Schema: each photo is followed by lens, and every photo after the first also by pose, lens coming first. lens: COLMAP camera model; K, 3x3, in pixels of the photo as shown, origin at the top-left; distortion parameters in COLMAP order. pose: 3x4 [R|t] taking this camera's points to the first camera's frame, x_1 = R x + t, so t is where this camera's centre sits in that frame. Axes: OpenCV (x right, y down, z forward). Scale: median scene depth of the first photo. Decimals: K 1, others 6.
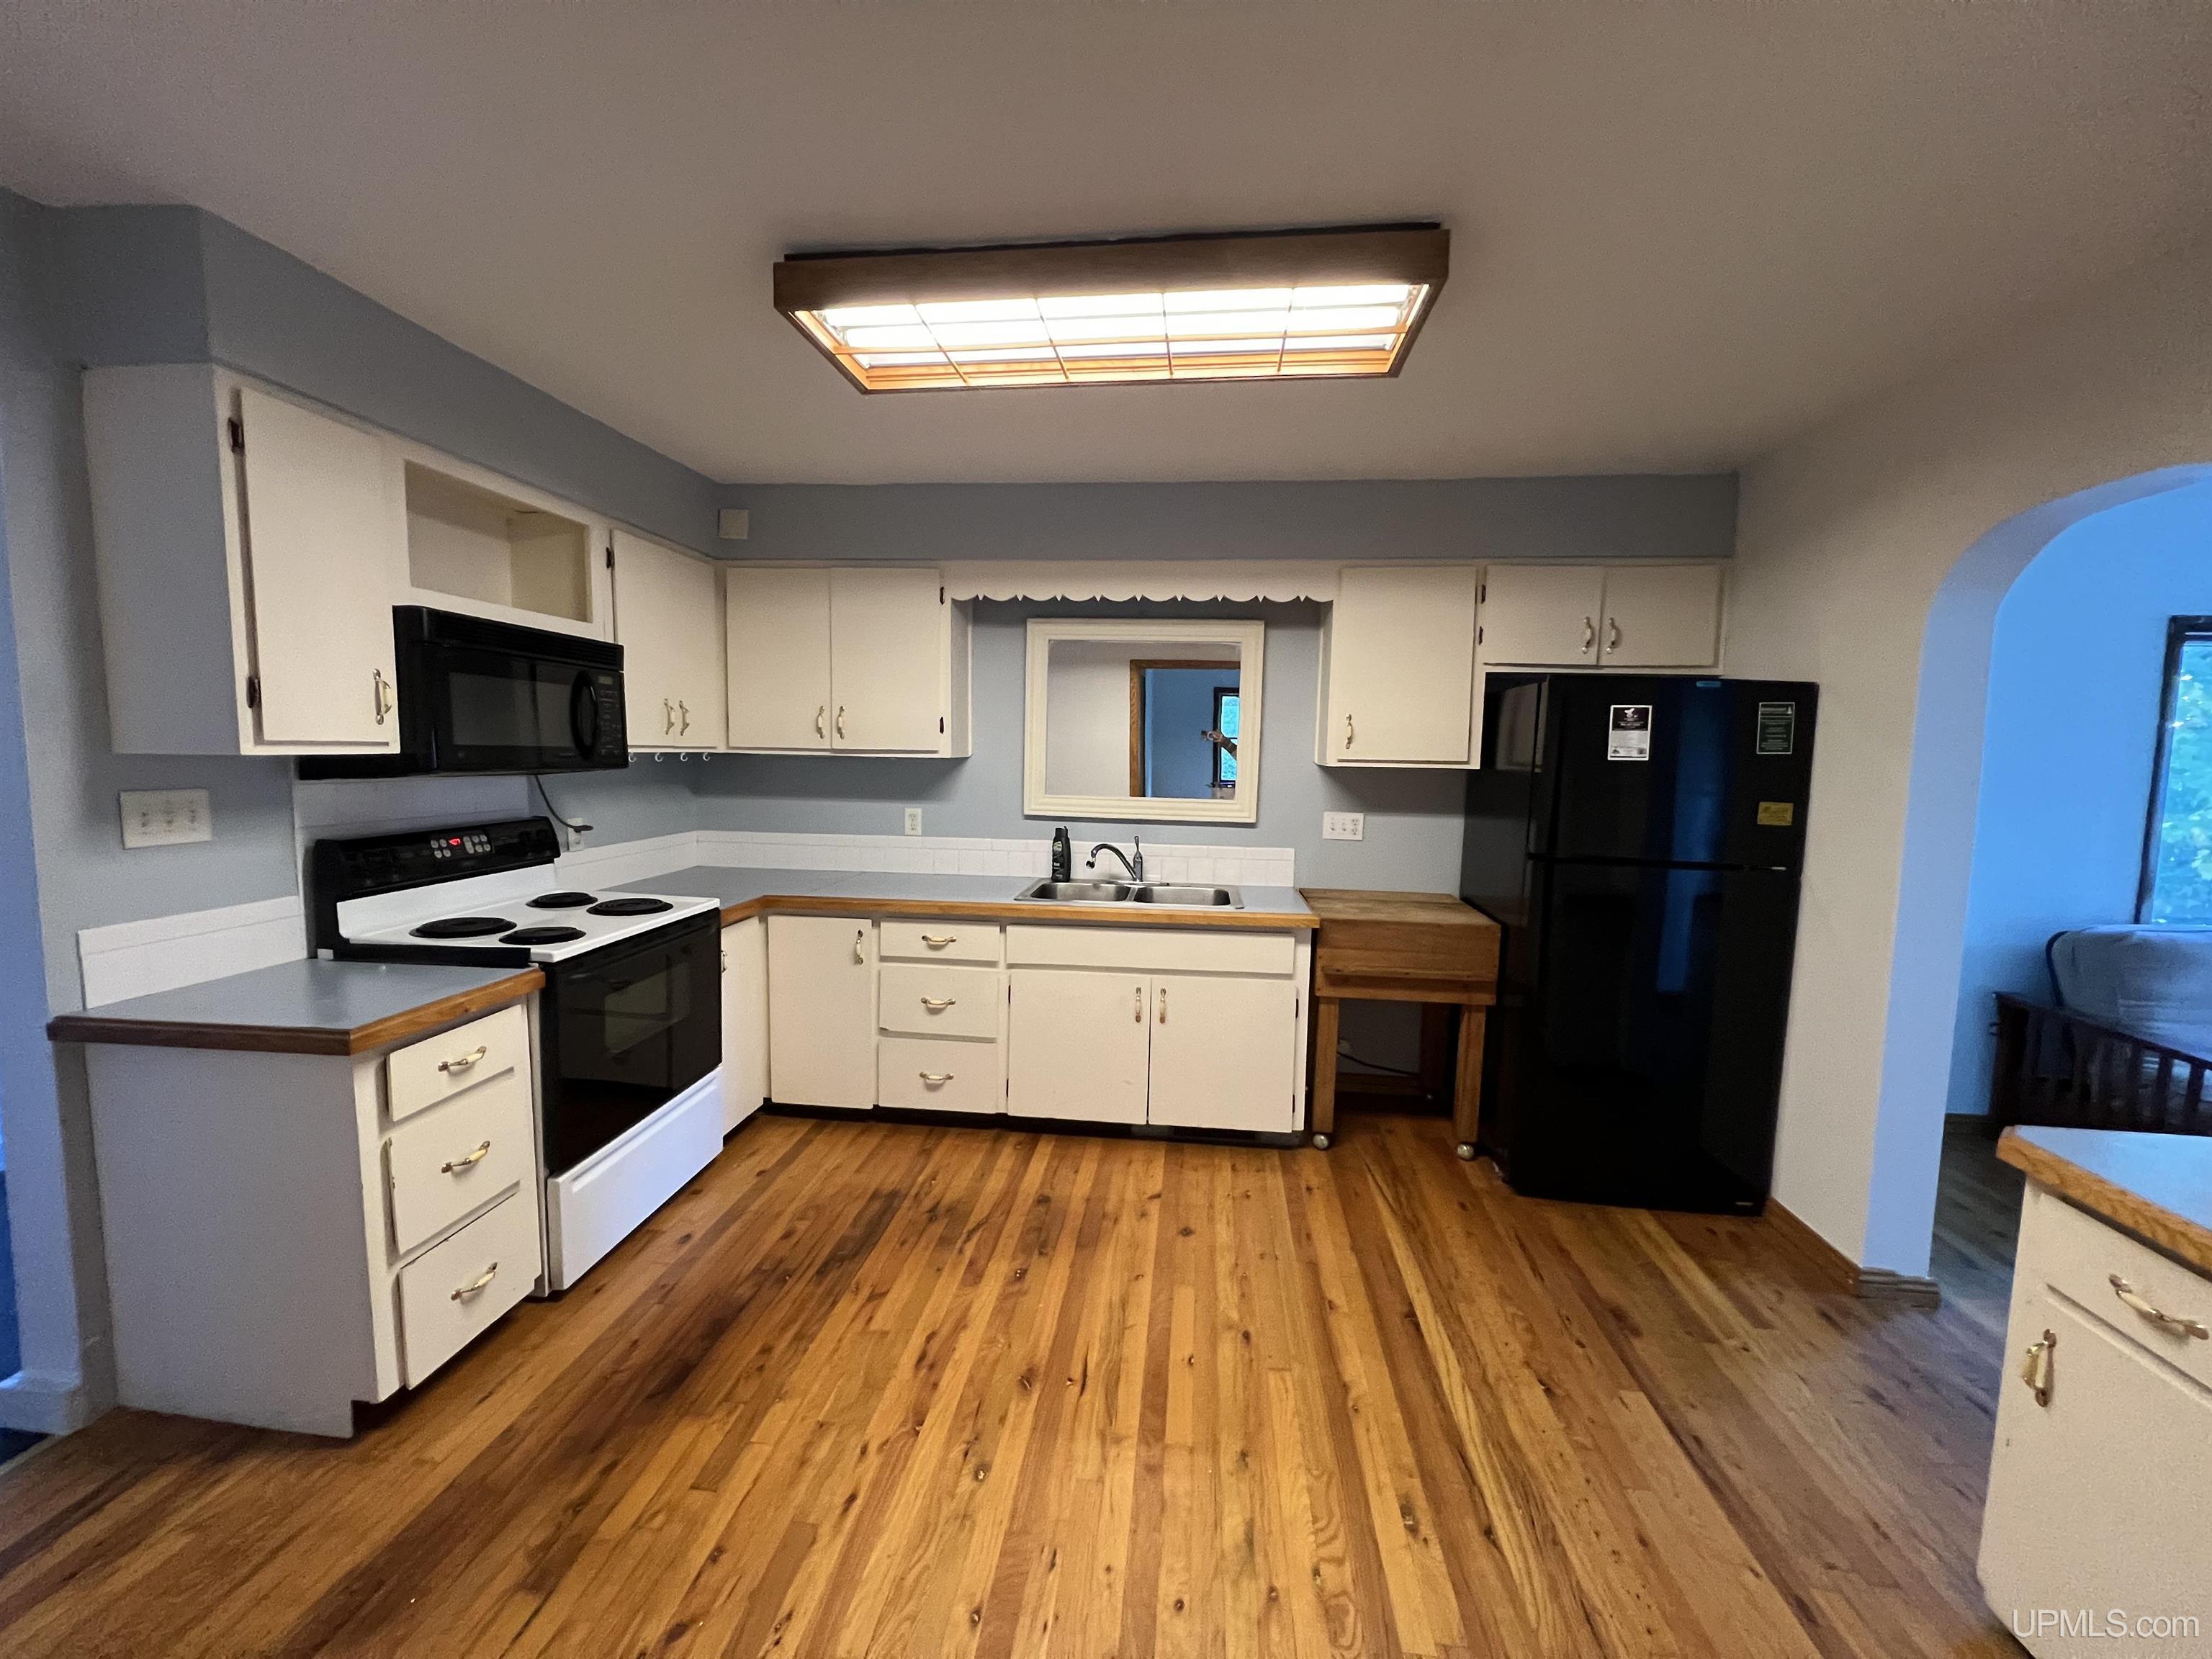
lens RADIAL K [[876.4, 0, 1109.5], [0, 876.4, 825.6], [0, 0, 1]] dist [0.001470, 0.000123]
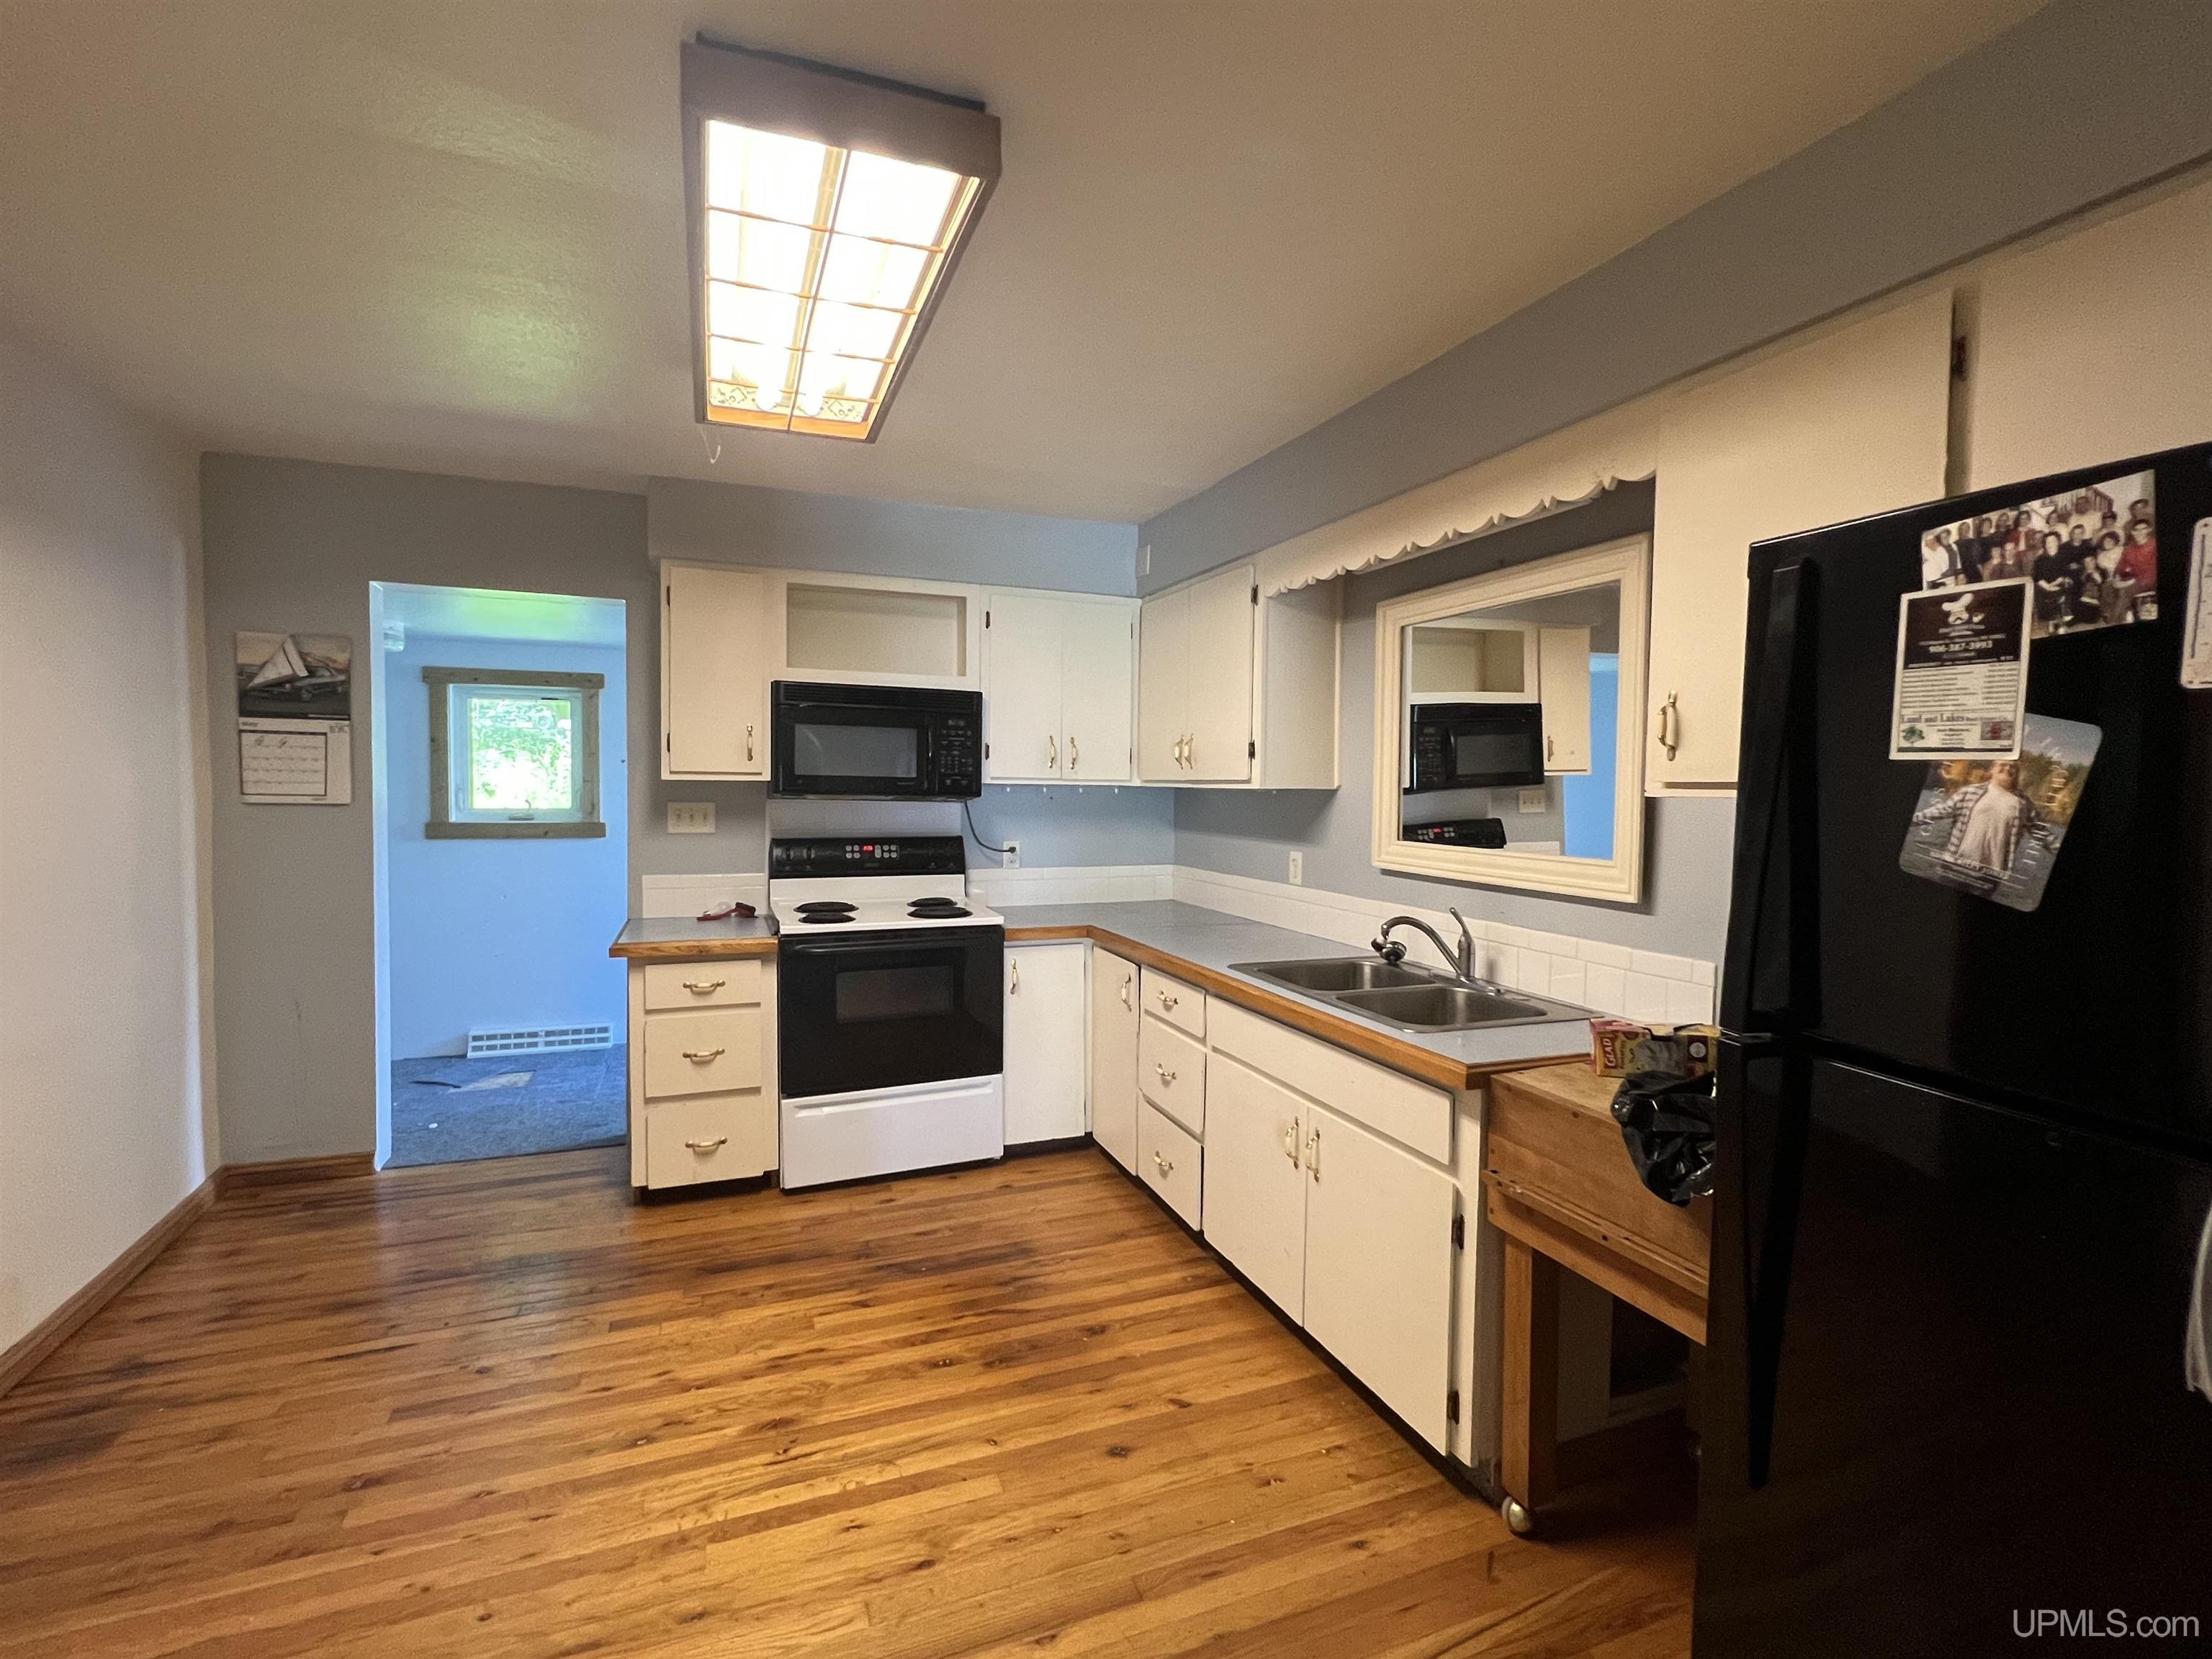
lens RADIAL K [[1003.0, 0, 1106.0], [0, 1003.0, 829.5], [0, 0, 1]] dist [-0.012414, -0.000343]
pose [[0.473100, 0.027691, -0.880573, 0.747761], [-0.083867, 0.996382, -0.013726, -0.018792], [0.877008, 0.080345, 0.473711, 0.556923]]
